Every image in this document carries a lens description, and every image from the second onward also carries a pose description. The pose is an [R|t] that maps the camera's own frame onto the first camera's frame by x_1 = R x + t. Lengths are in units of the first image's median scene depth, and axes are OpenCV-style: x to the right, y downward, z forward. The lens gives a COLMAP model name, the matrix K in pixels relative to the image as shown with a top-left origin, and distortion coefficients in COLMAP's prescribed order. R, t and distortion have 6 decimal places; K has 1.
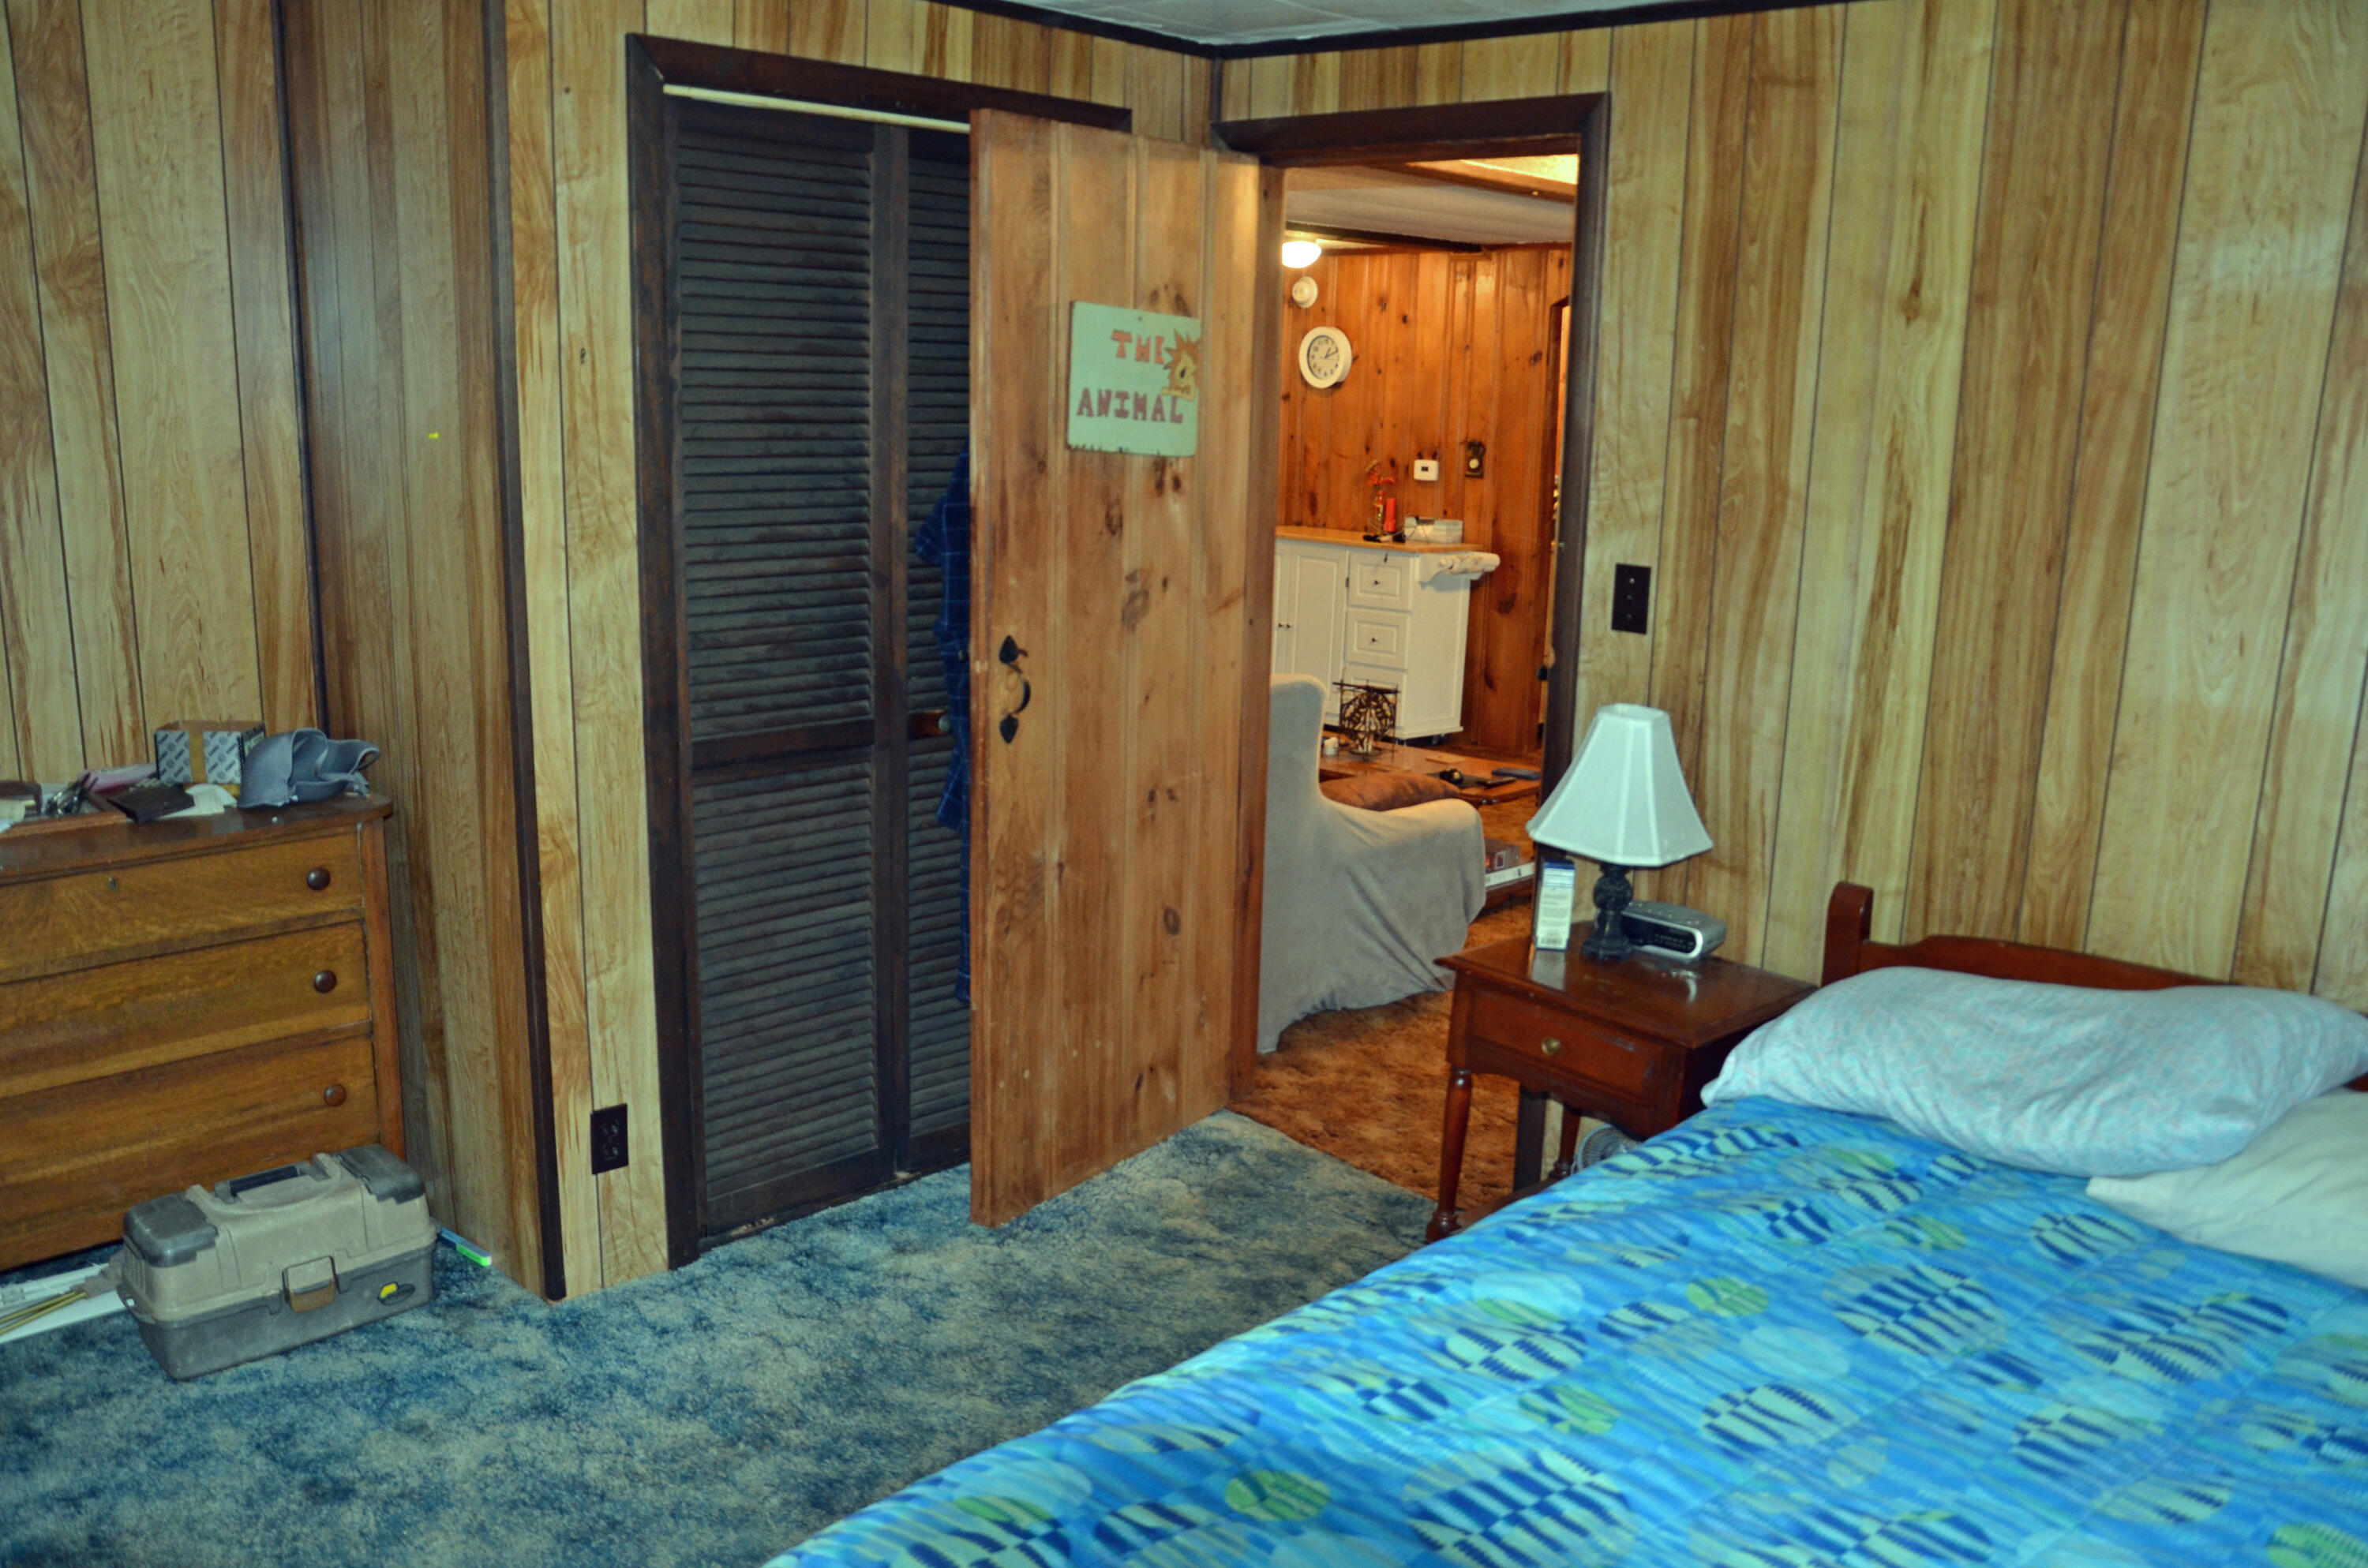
lens RADIAL K [[1875.7, 0, 1167.3], [0, 1875.7, 816.3], [0, 0, 1]] dist [-0.134307, 0.110769]
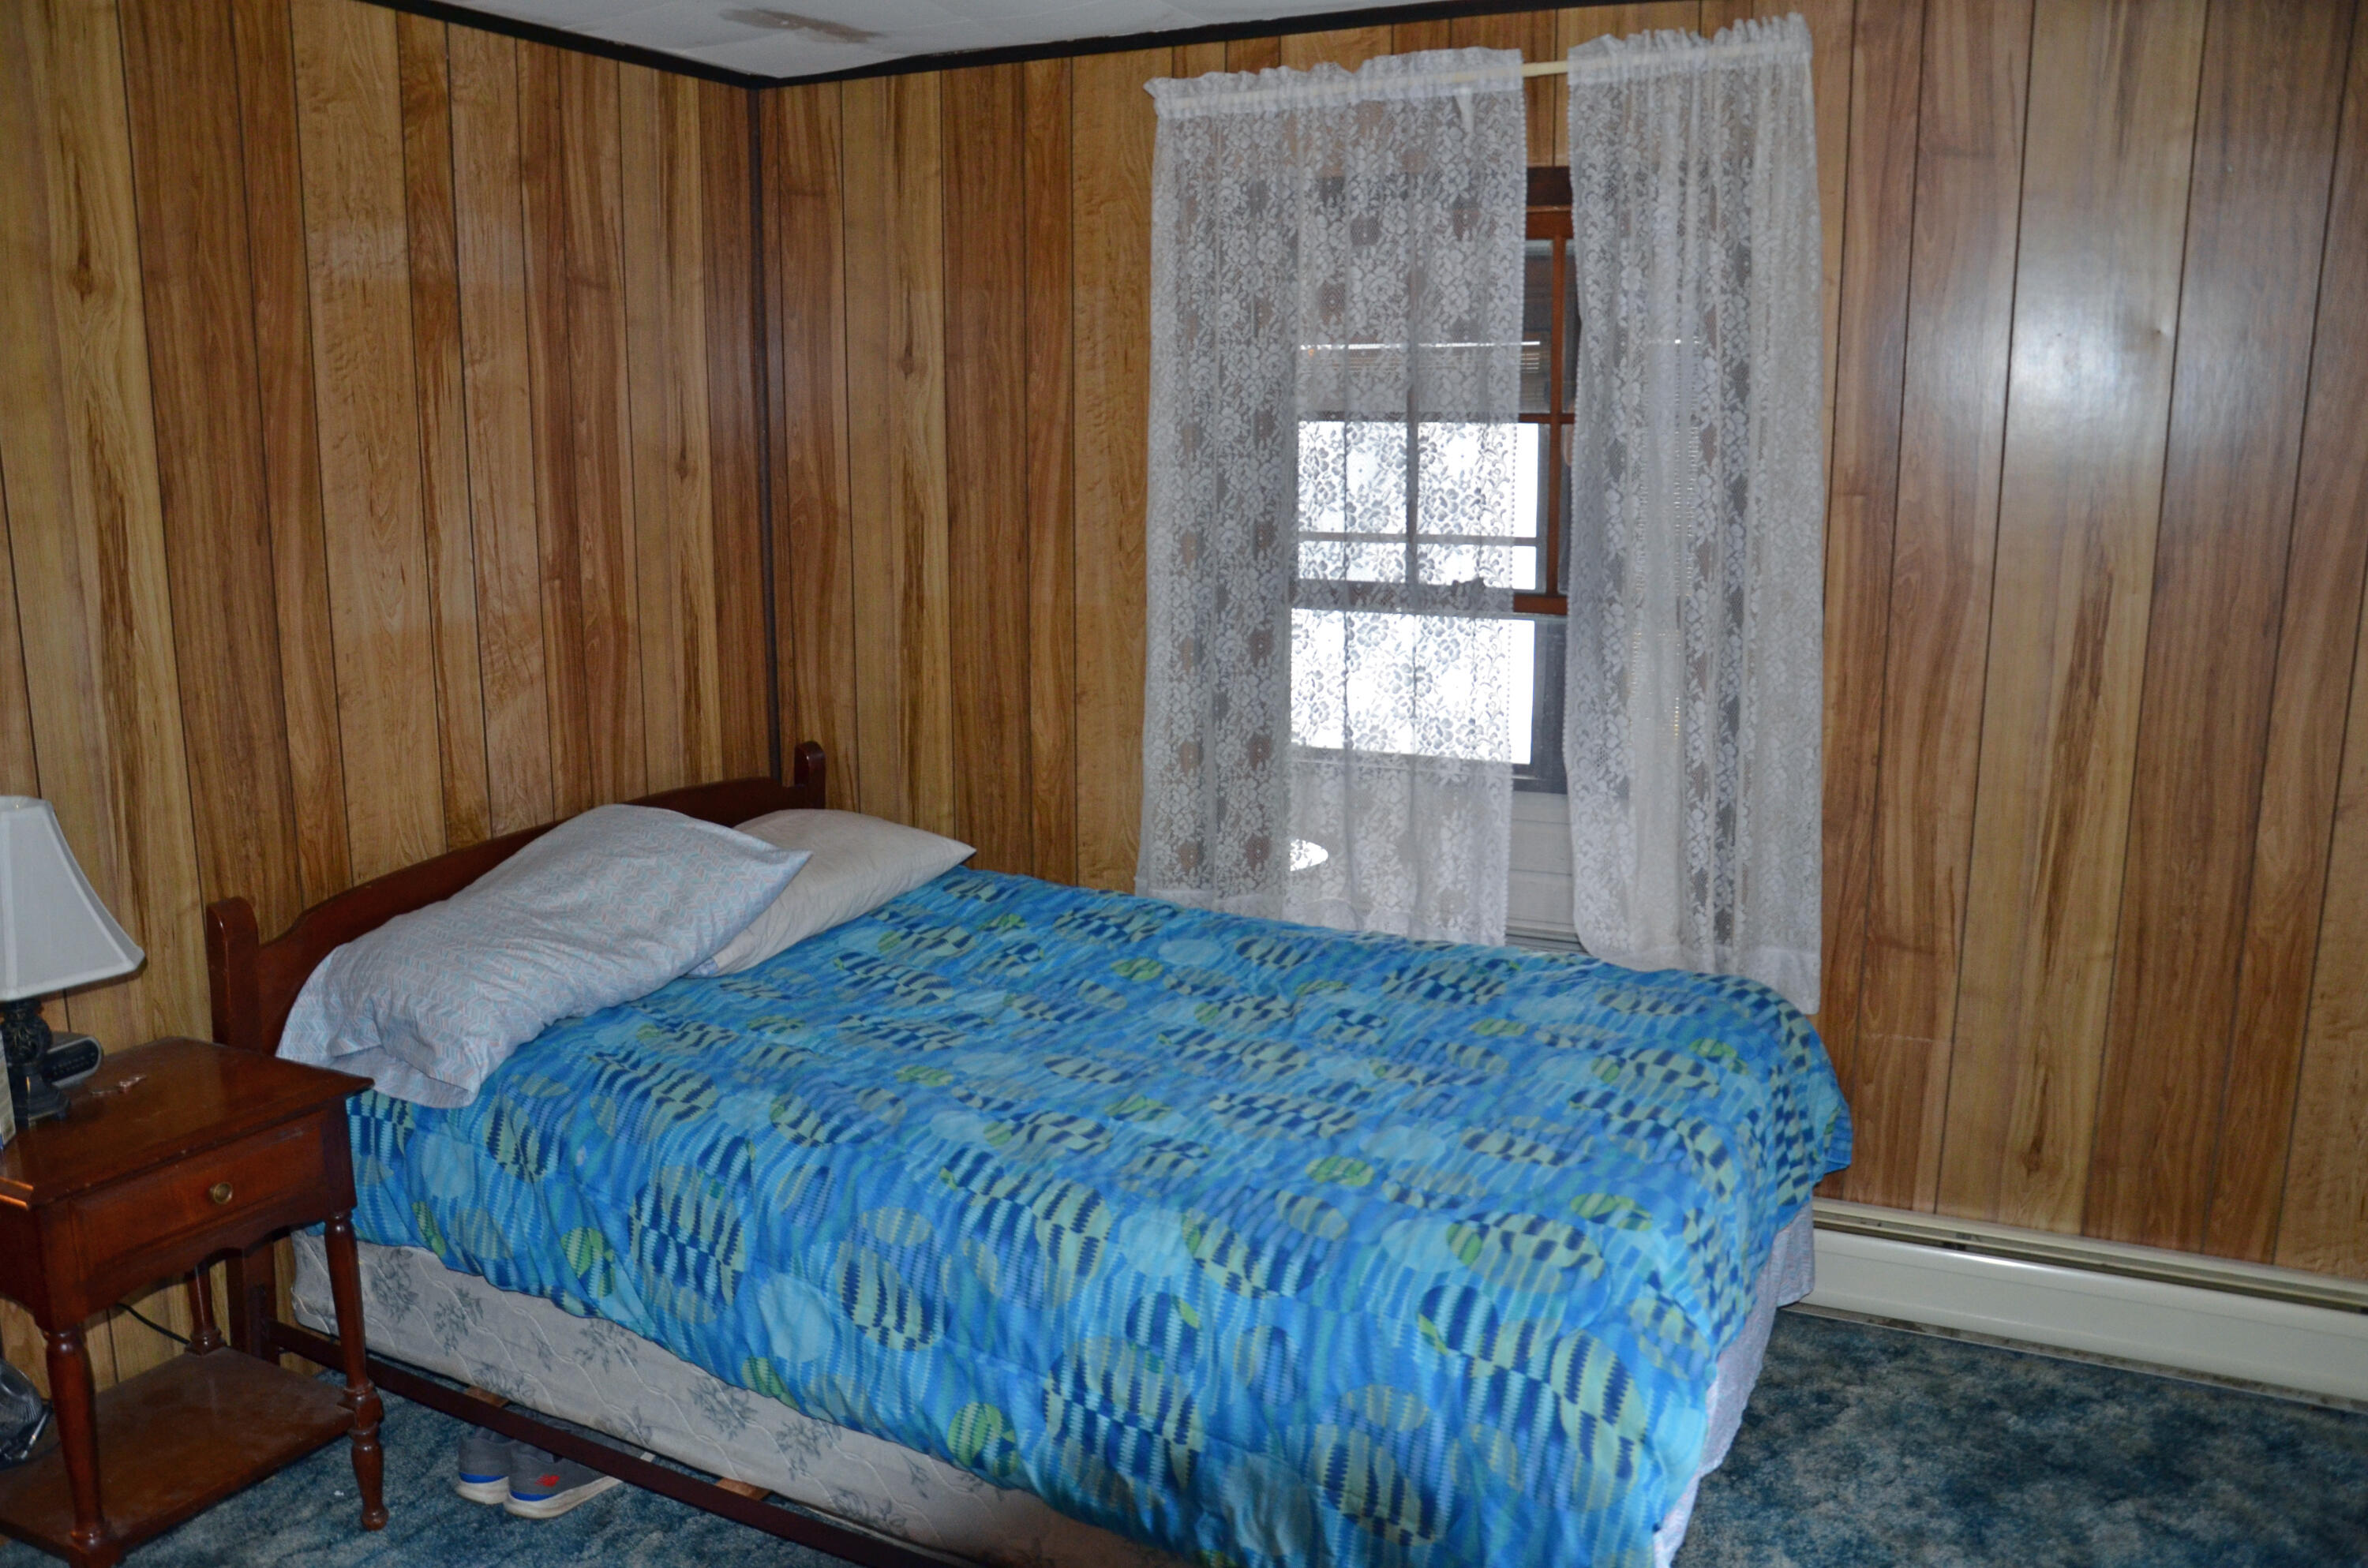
lens RADIAL K [[1875.7, 0, 1167.3], [0, 1875.7, 816.3], [0, 0, 1]] dist [-0.134307, 0.110769]
pose [[-0.333688, -0.237025, 0.912399, -0.704779], [0.207448, 0.925684, 0.316345, -0.222386], [-0.919575, 0.294836, -0.259719, 0.887734]]
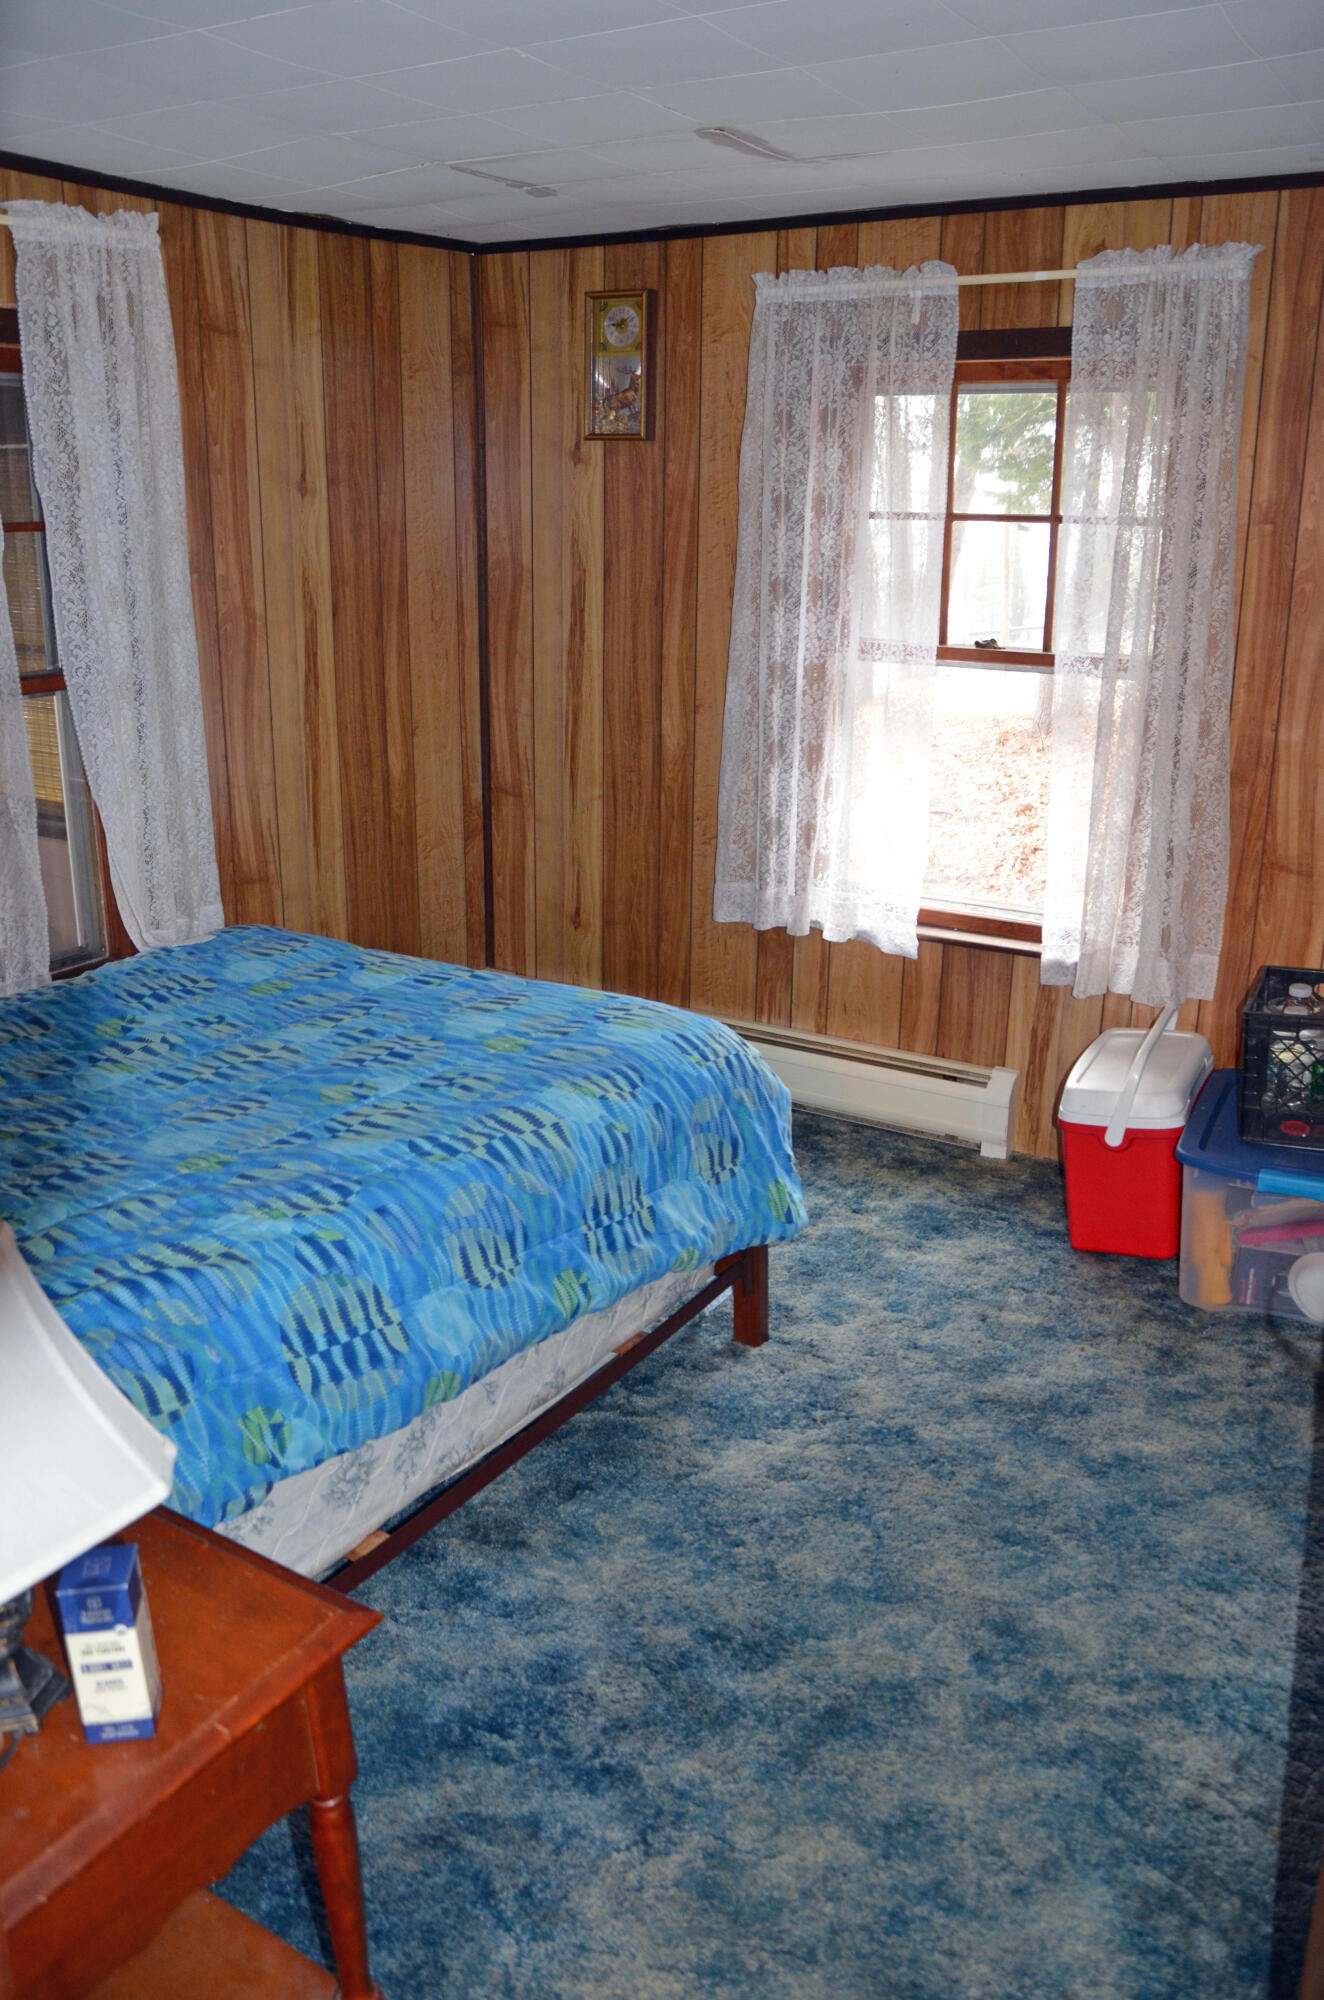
lens RADIAL K [[1584.4, 0, 662.0], [0, 1584.4, 1000.0], [0, 0, 1]] dist [-0.134307, 0.110769]
pose [[-0.971769, 0.040337, -0.232459, 0.191286], [-0.085321, 0.858513, 0.505644, -0.359587], [0.219965, 0.511203, -0.830835, 1.554837]]
